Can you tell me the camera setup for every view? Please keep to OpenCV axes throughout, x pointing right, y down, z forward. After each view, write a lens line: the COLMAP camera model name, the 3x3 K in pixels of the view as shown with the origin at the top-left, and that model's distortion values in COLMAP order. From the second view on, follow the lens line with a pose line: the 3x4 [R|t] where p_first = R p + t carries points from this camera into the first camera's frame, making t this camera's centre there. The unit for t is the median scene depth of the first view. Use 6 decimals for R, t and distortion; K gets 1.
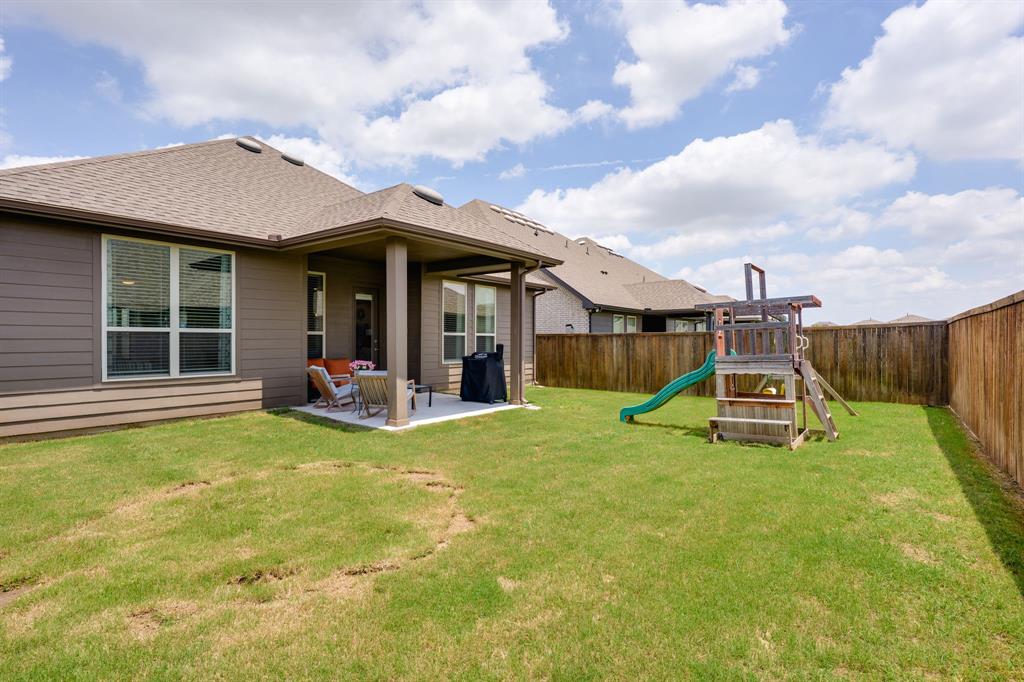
lens RADIAL K [[492.6, 0, 509.1], [0, 492.6, 339.5], [0, 0, 1]] dist [0.001865, 0.000342]
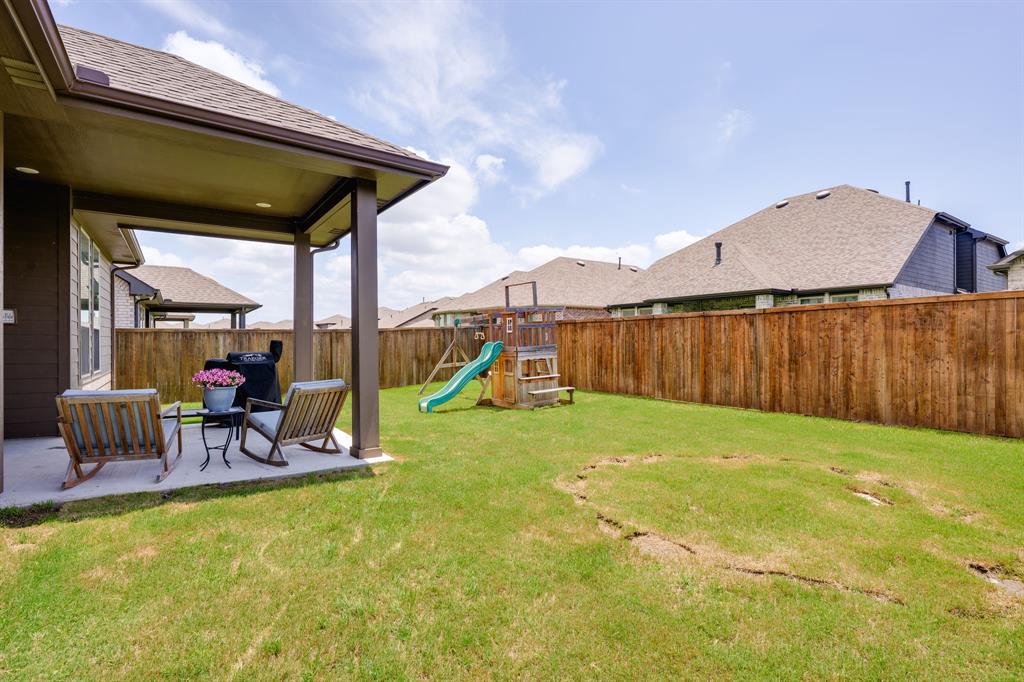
lens RADIAL K [[492.6, 0, 507.9], [0, 492.6, 339.2], [0, 0, 1]] dist [0.001865, 0.000342]
pose [[0.320126, -0.001037, 0.947374, -0.538209], [0.003690, 0.999993, -0.000152, 0.007622], [-0.947368, 0.003544, 0.320128, 0.379435]]
